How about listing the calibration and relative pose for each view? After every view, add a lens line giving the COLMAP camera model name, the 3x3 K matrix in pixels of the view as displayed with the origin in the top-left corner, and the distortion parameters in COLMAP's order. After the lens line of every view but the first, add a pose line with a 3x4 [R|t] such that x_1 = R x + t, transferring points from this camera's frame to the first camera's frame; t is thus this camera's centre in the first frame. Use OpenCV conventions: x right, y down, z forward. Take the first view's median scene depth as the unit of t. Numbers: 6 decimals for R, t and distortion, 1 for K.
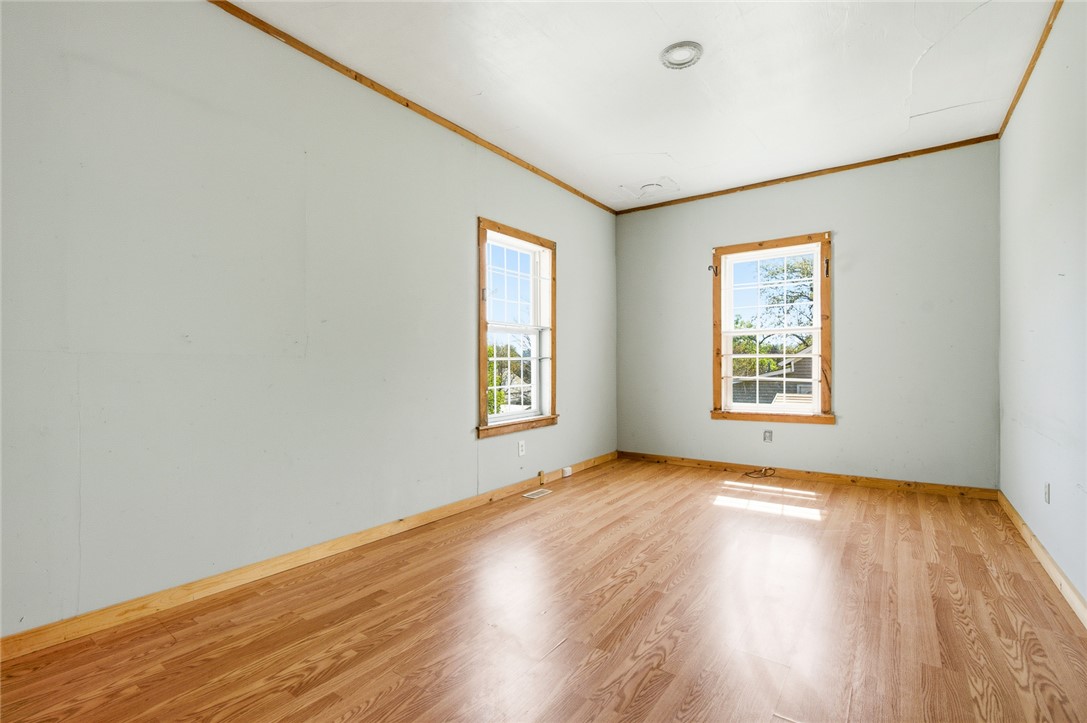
lens RADIAL K [[492.3, 0, 543.5], [0, 492.3, 361.5], [0, 0, 1]] dist [0.000480, 0.000343]
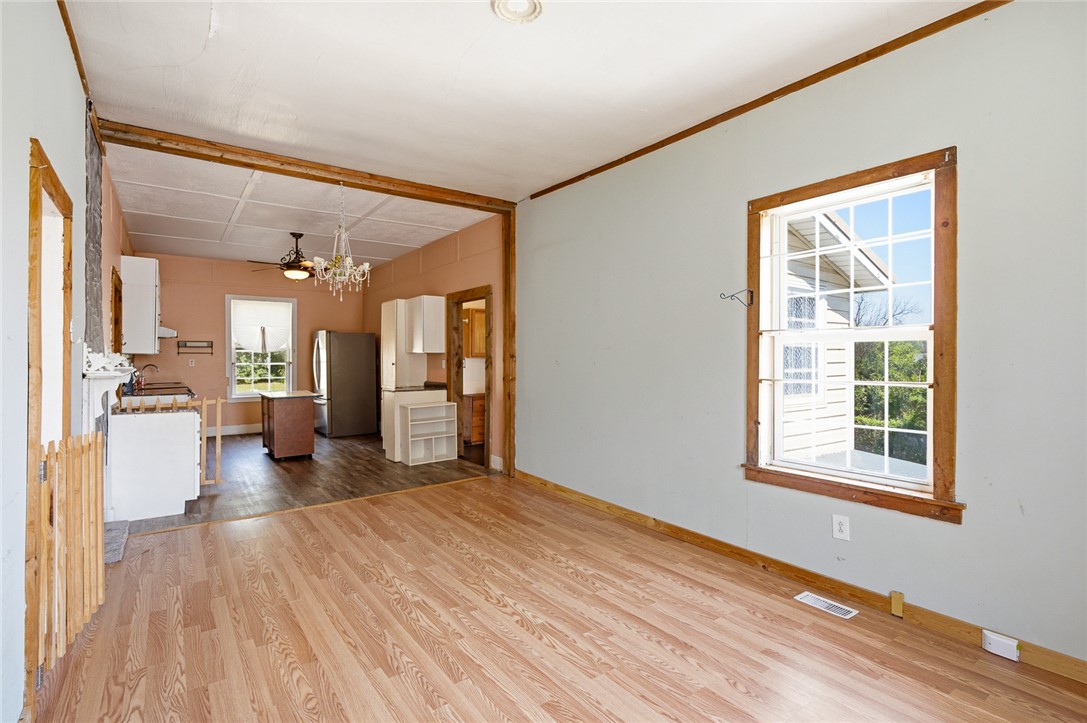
lens RADIAL K [[516.8, 0, 548.7], [0, 516.8, 346.9], [0, 0, 1]] dist [-0.001911, -0.000067]
pose [[-0.302154, -0.015414, -0.953135, 0.972521], [0.000190, 0.999868, -0.016230, -0.055950], [0.953259, -0.005085, -0.302111, 1.196740]]
